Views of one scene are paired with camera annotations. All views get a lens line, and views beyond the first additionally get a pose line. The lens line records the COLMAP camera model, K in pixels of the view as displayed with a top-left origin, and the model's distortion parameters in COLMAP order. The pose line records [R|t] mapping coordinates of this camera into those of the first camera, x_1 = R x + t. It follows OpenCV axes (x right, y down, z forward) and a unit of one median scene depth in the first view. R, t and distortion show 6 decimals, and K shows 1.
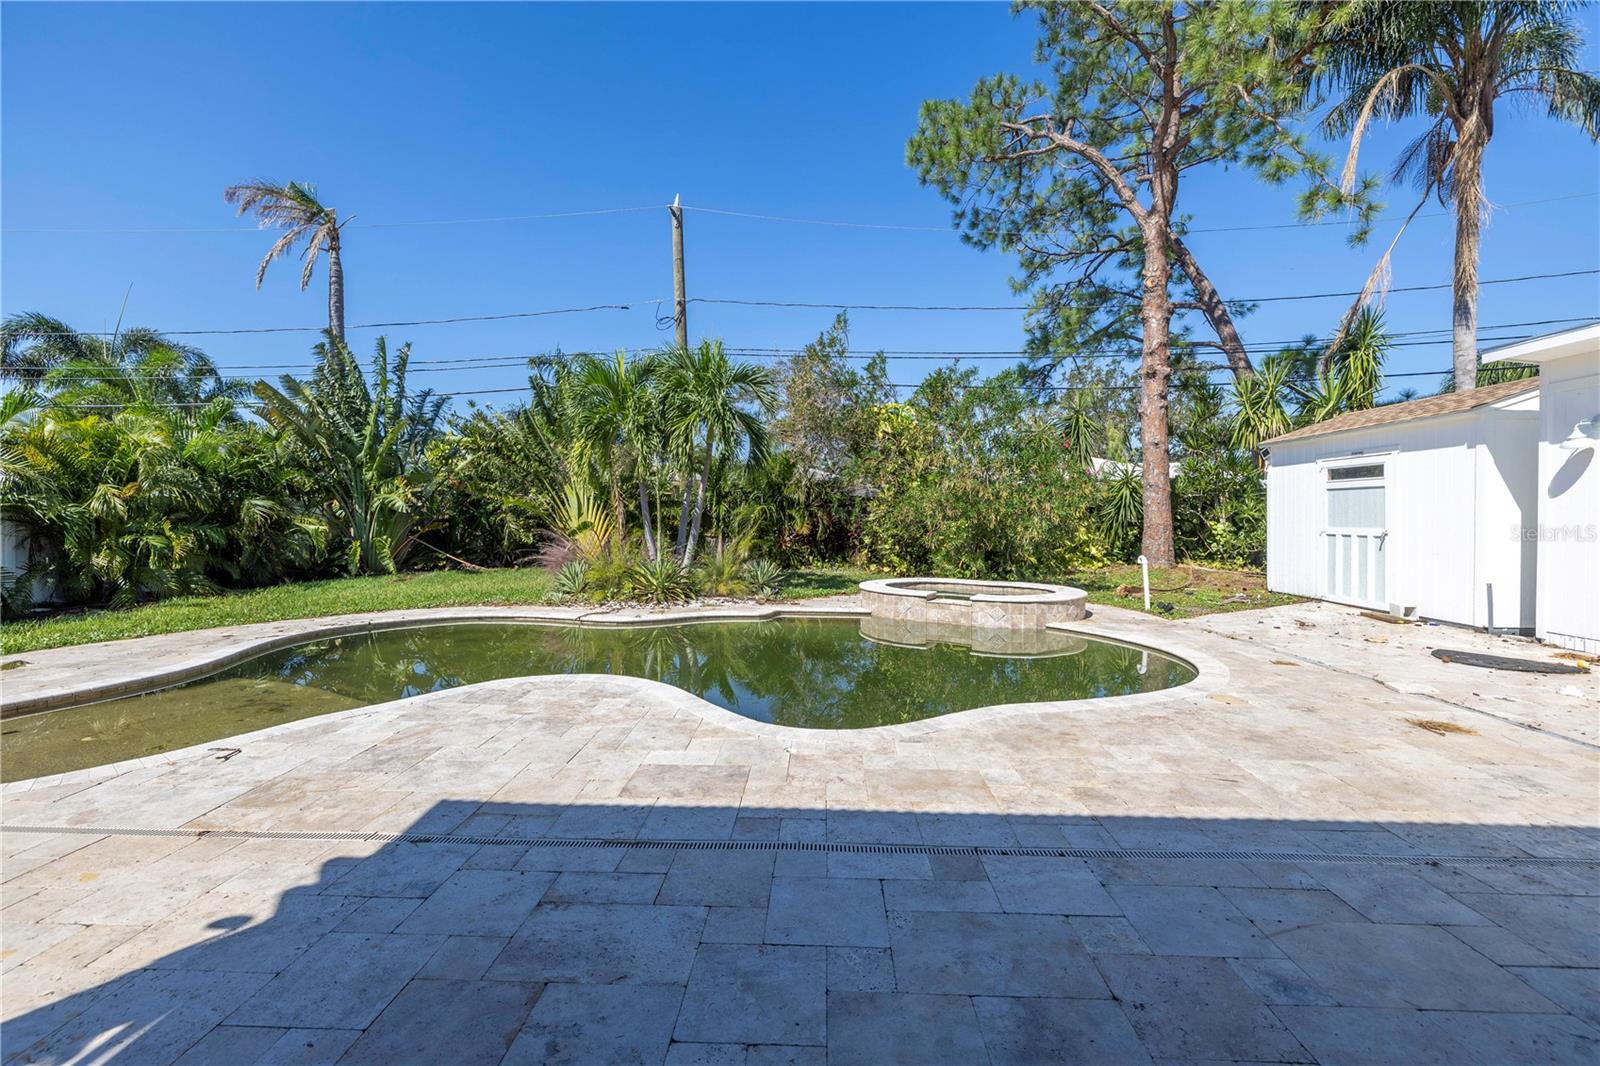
lens RADIAL K [[675.2, 0, 802.2], [0, 675.2, 527.6], [0, 0, 1]] dist [0.004665, -0.000534]
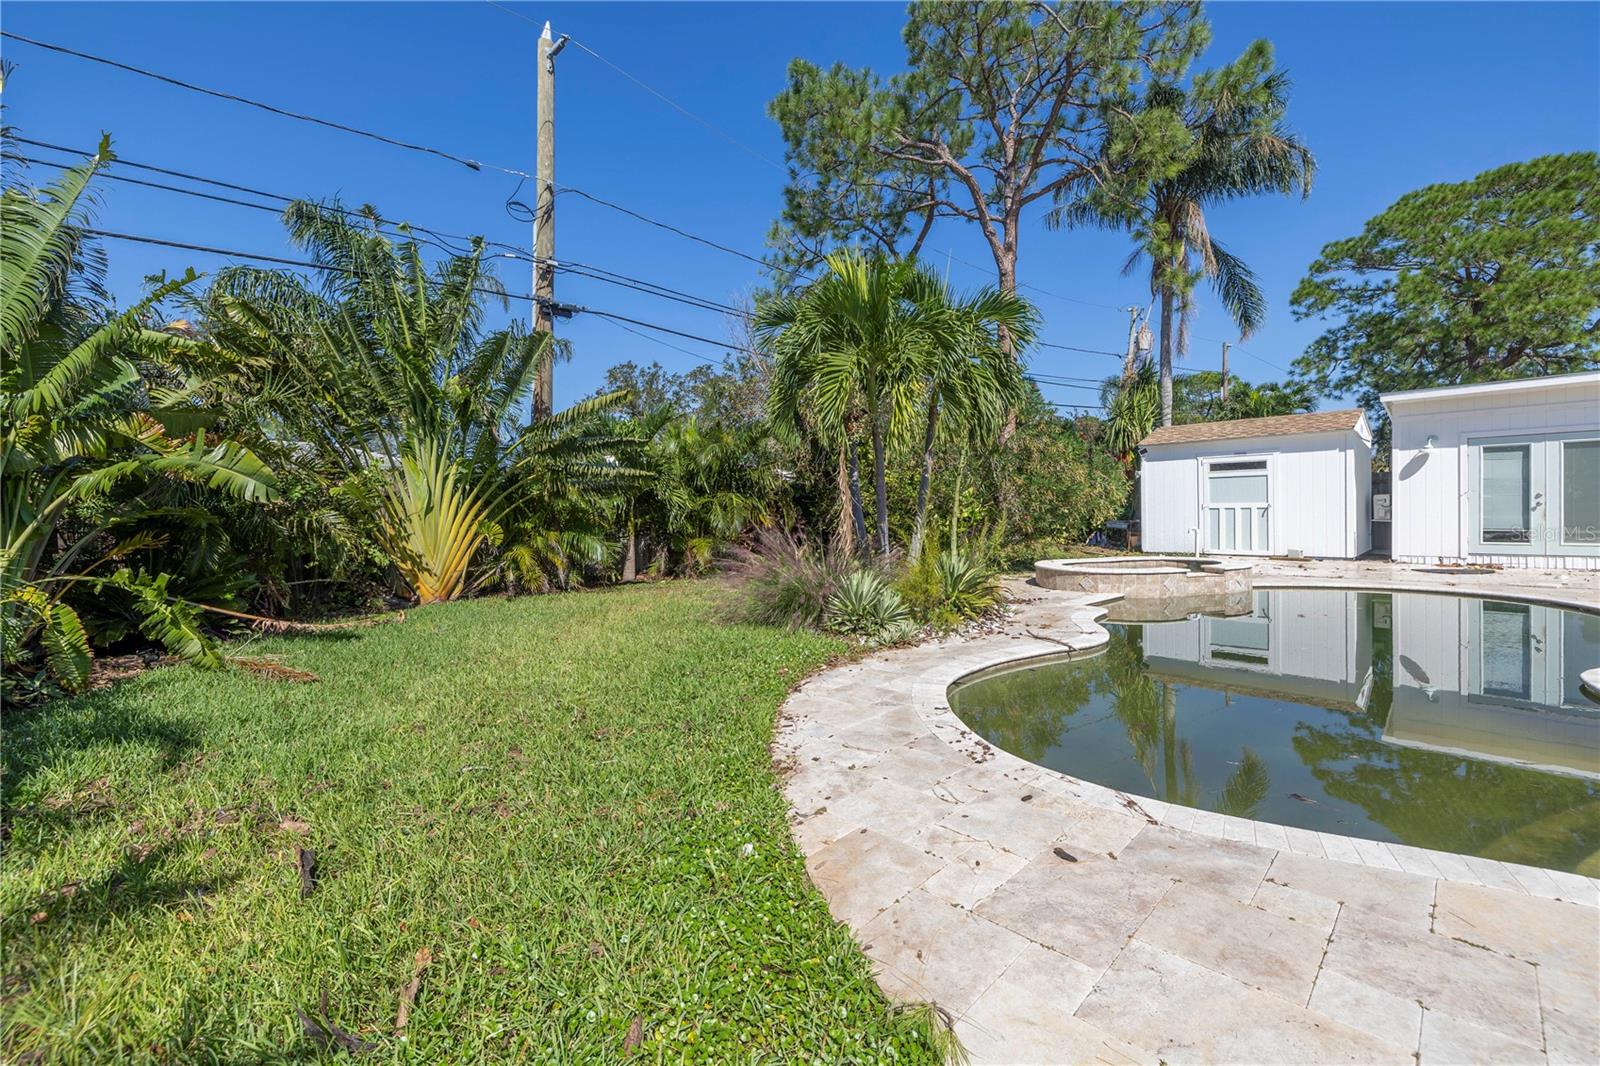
lens RADIAL K [[675.2, 0, 796.8], [0, 675.2, 524.2], [0, 0, 1]] dist [0.004665, -0.000534]
pose [[0.682603, -0.031610, 0.730106, -0.885983], [0.037046, 0.999276, 0.008627, -0.002388], [-0.729850, 0.021158, 0.683280, 0.652087]]
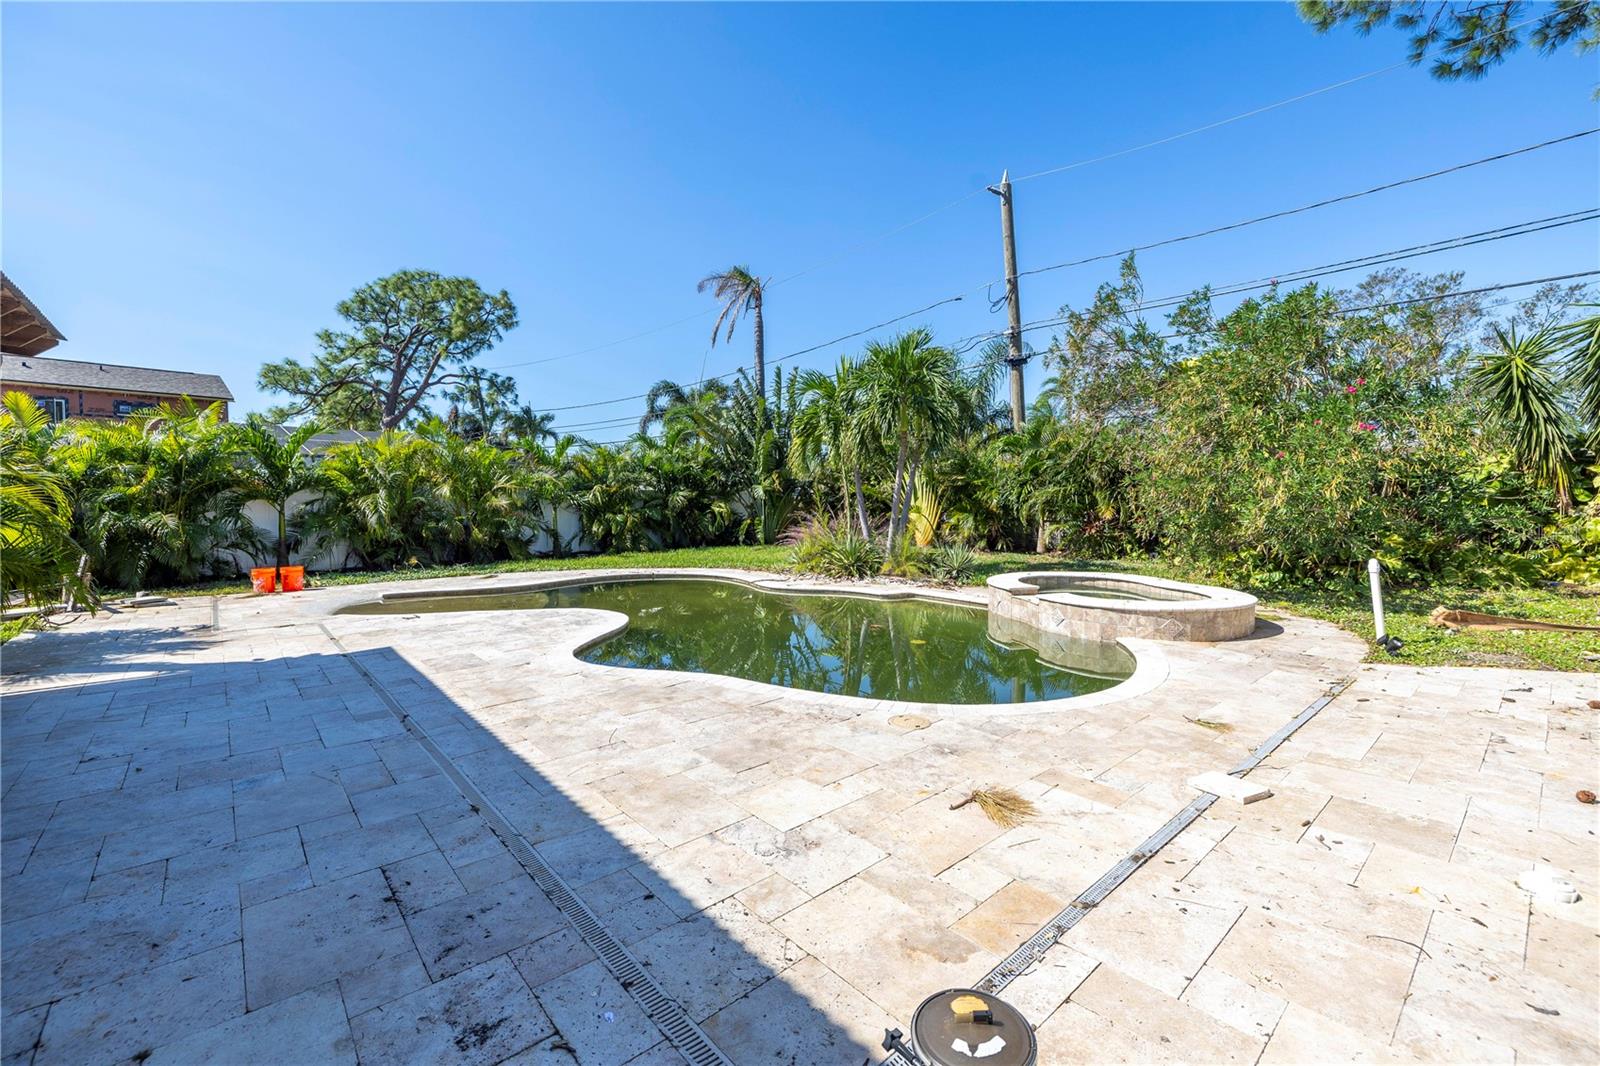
lens RADIAL K [[675.2, 0, 803.1], [0, 675.2, 535.8], [0, 0, 1]] dist [0.004665, -0.000534]
pose [[0.686606, 0.032979, -0.726282, 0.571924], [-0.004113, 0.999131, 0.041480, -0.005662], [0.727018, -0.025493, 0.686145, 0.168500]]
